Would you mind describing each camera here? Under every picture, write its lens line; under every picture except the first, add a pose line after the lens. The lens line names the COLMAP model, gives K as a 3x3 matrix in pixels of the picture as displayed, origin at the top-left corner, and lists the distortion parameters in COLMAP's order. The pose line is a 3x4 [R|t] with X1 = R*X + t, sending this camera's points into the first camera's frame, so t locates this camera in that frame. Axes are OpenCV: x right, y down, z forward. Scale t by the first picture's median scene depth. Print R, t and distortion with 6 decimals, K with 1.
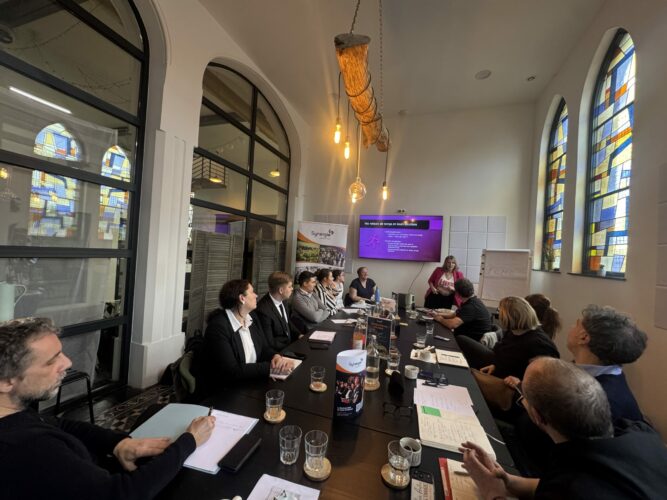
lens RADIAL K [[264.5, 0, 333.5], [0, 264.5, 250.0], [0, 0, 1]] dist [-0.000317, 0.000164]
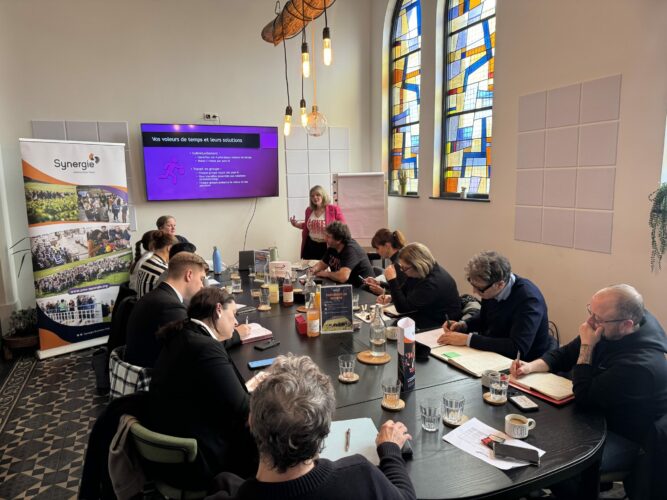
lens RADIAL K [[469.1, 0, 333.5], [0, 469.1, 250.0], [0, 0, 1]] dist [0.008046, -0.001431]
pose [[0.745451, -0.175151, 0.643137, -0.350821], [0.057612, 0.978179, 0.199618, -0.062014], [-0.664066, -0.111753, 0.739275, -0.004889]]
